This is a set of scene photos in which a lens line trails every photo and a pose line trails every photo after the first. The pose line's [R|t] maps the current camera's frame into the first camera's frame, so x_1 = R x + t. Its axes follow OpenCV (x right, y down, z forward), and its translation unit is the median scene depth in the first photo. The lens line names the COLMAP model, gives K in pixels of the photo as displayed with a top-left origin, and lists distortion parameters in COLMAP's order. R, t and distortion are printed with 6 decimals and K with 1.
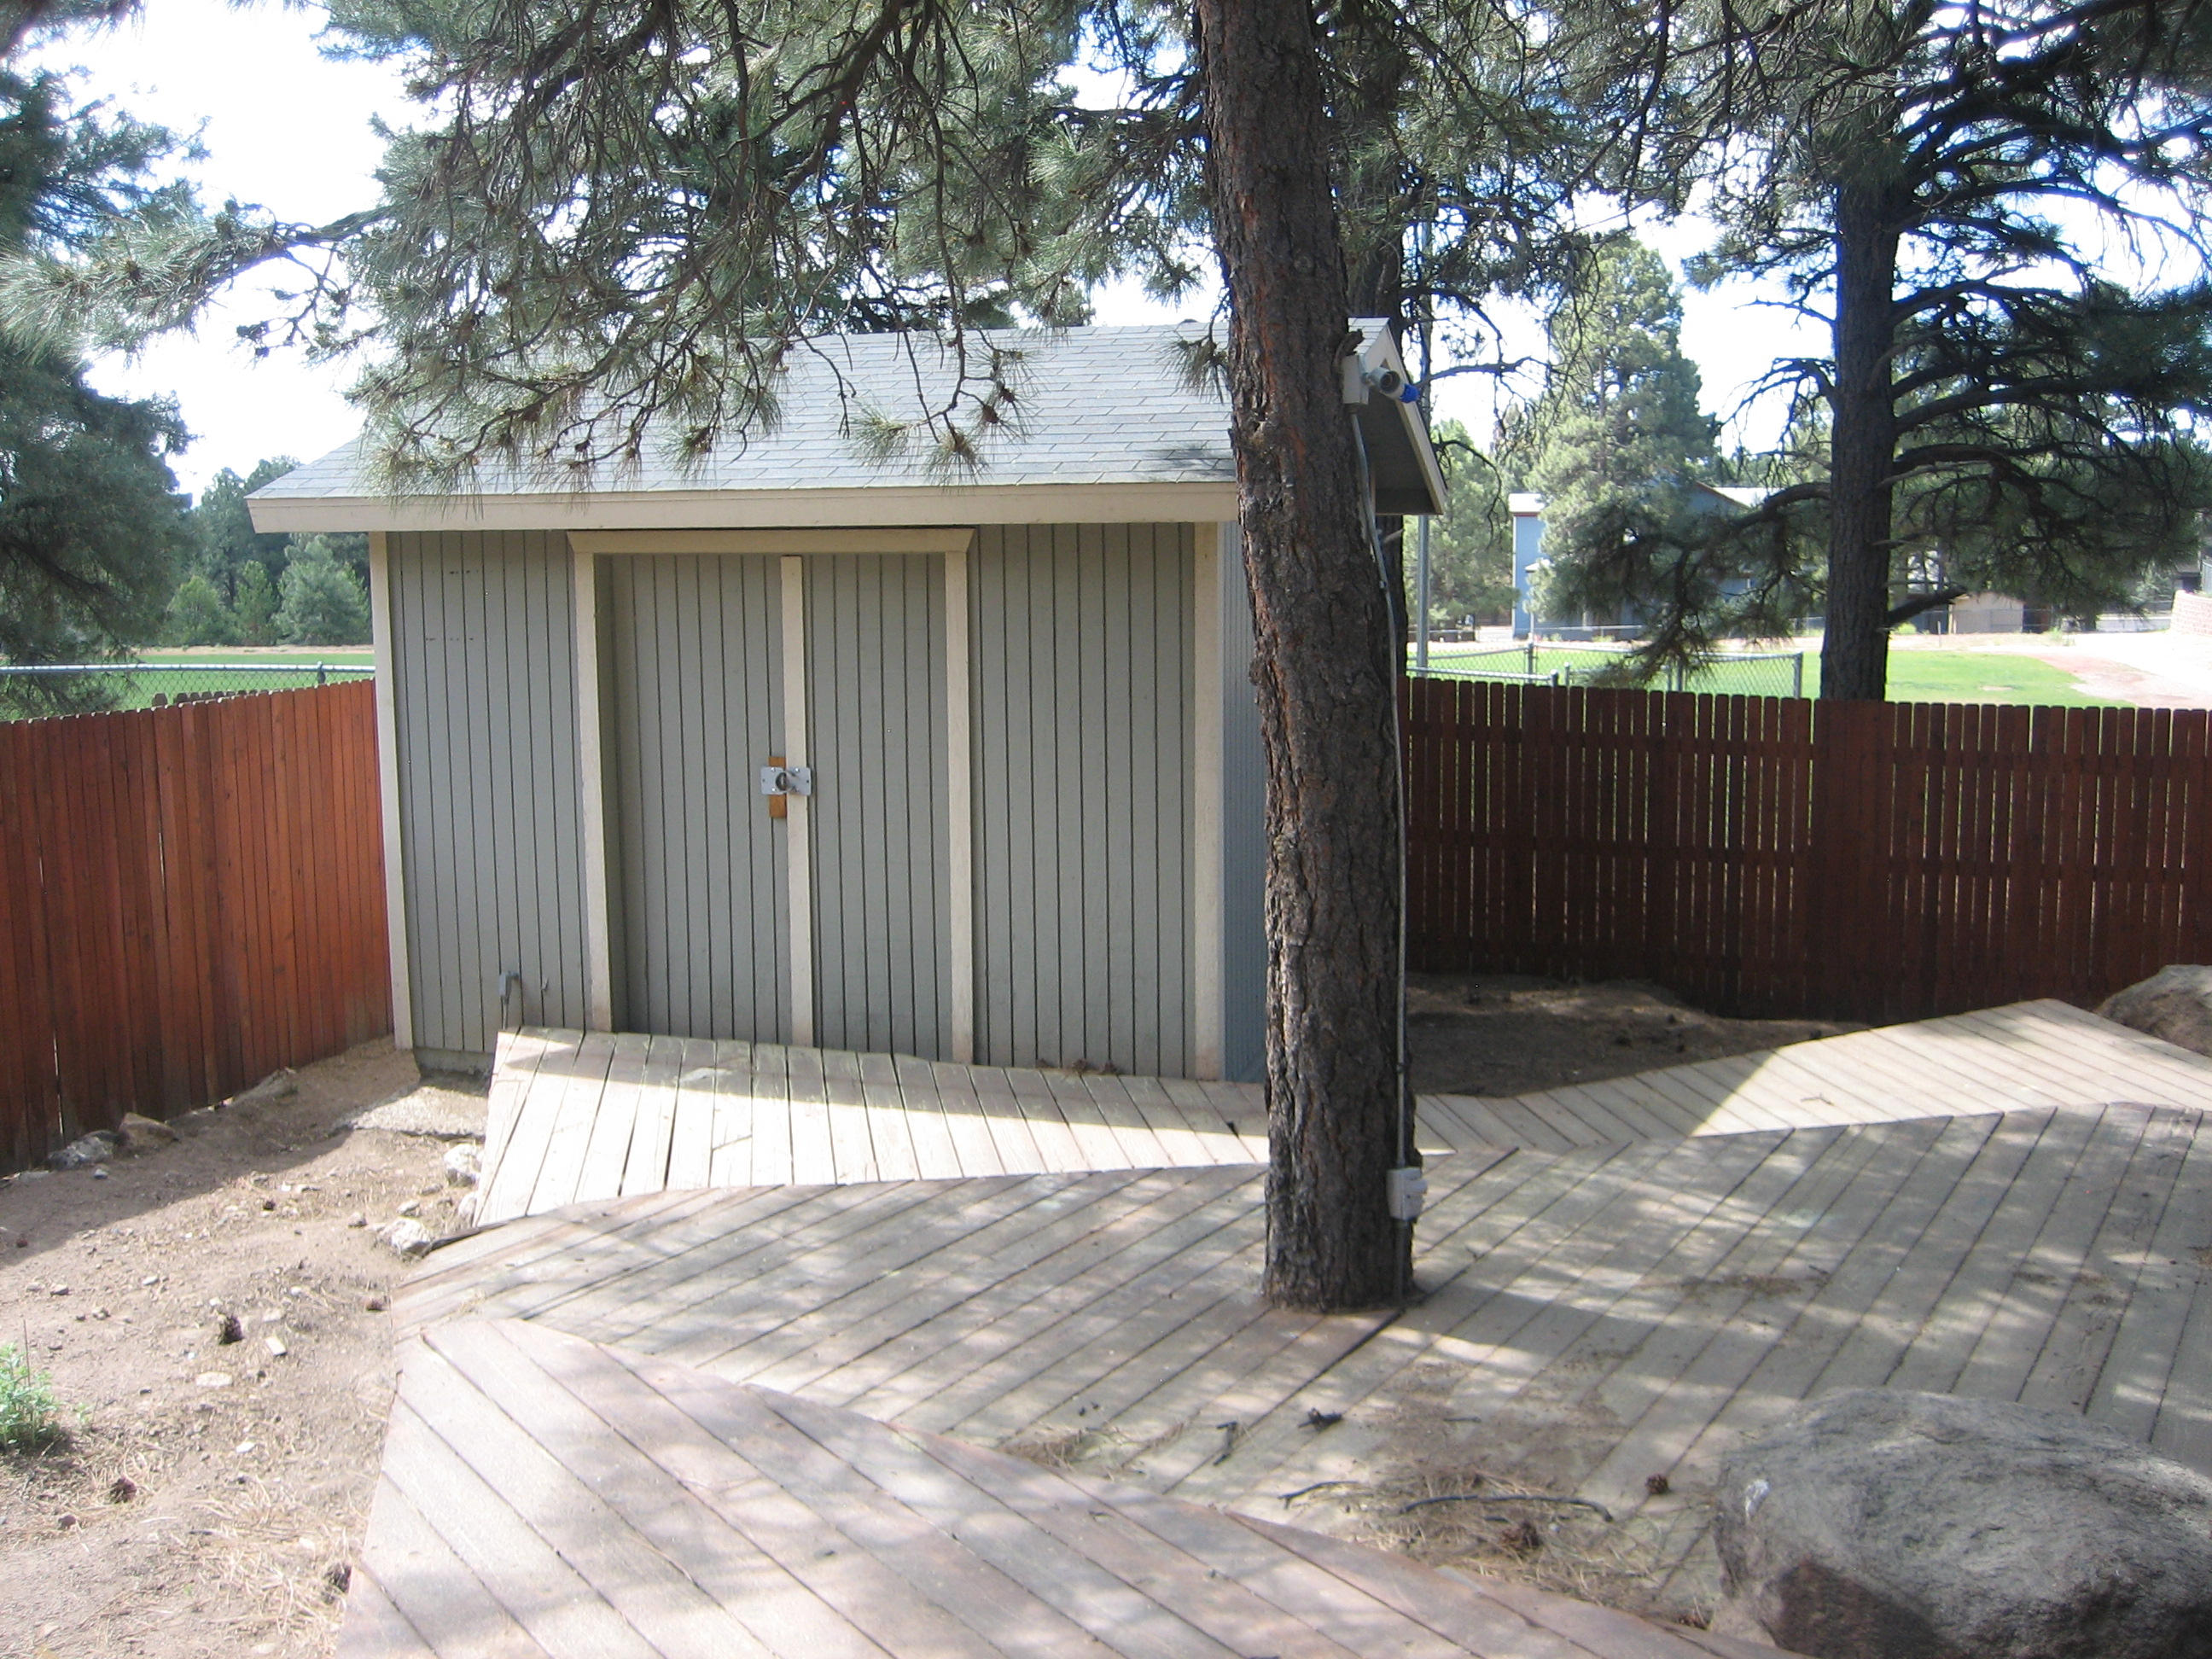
lens RADIAL K [[2253.0, 0, 1080.0], [0, 2253.0, 828.0], [0, 0, 1]] dist [-0.163399, 0.249917]
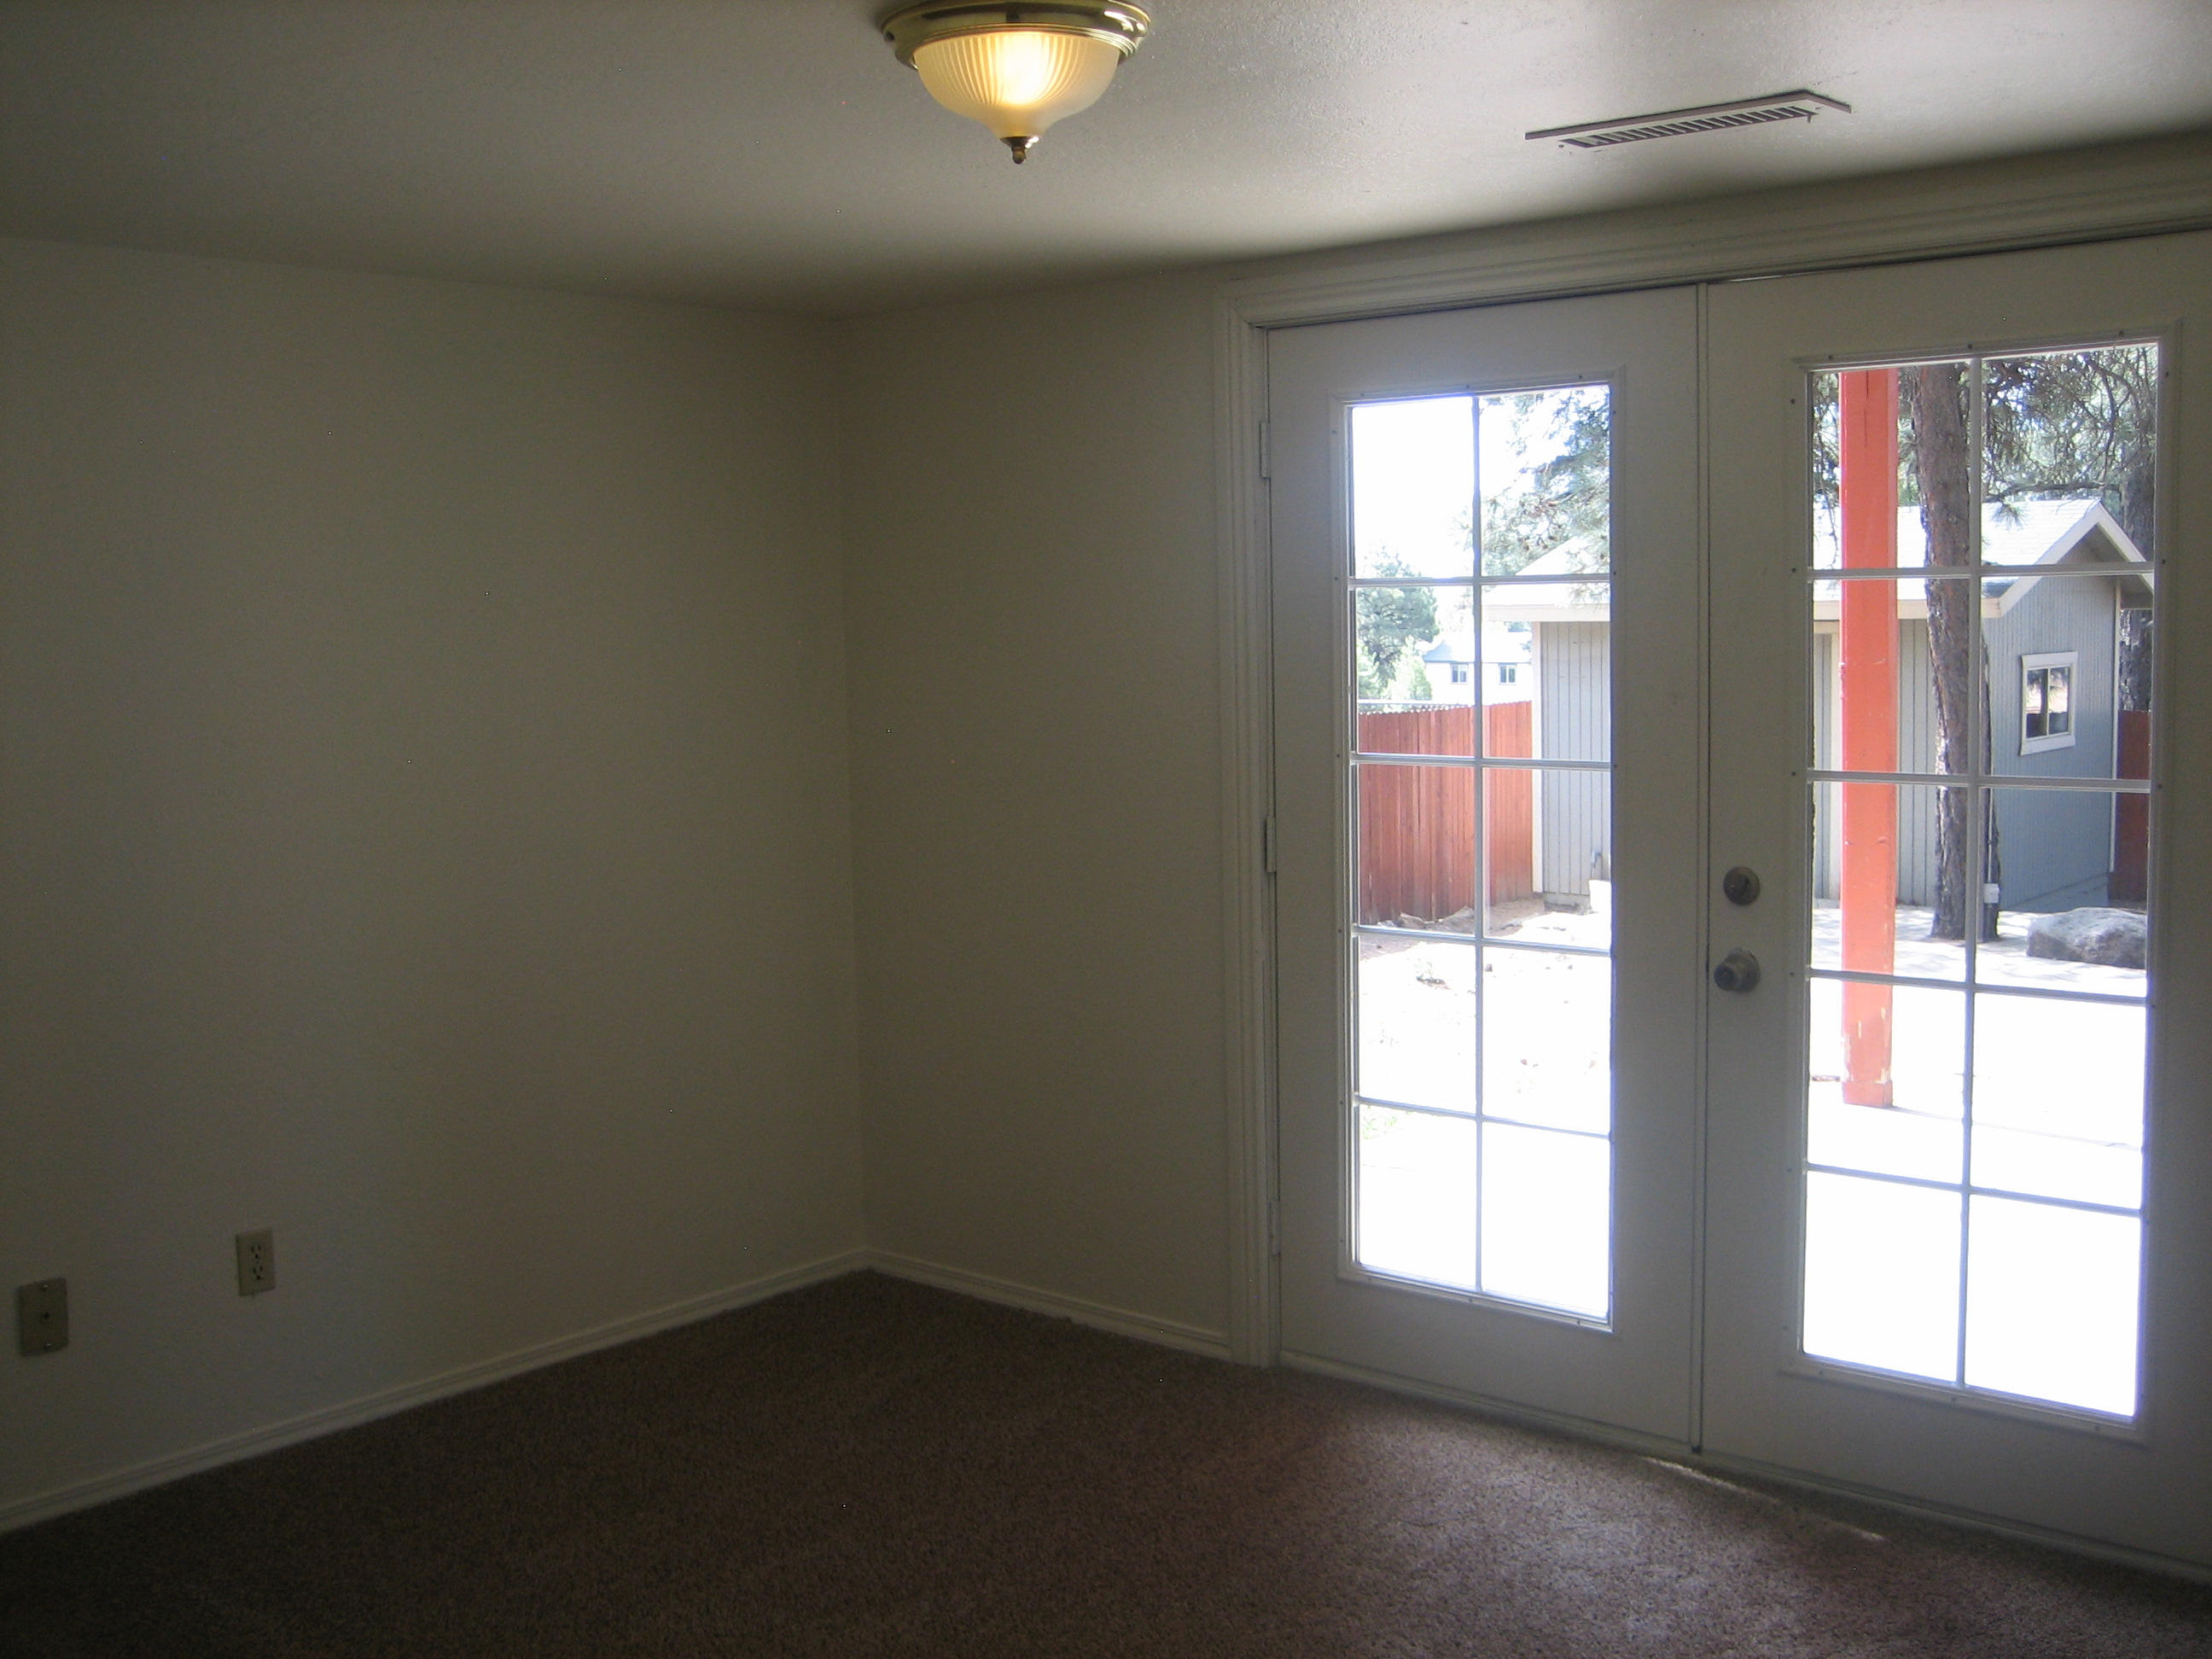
lens RADIAL K [[2253.0, 0, 1080.0], [0, 2253.0, 828.0], [0, 0, 1]] dist [-0.163399, 0.249917]
pose [[0.908745, 0.031338, -0.416173, 0.139584], [-0.045894, 0.998633, -0.025014, 0.113544], [0.414820, 0.041831, 0.908941, -0.933865]]
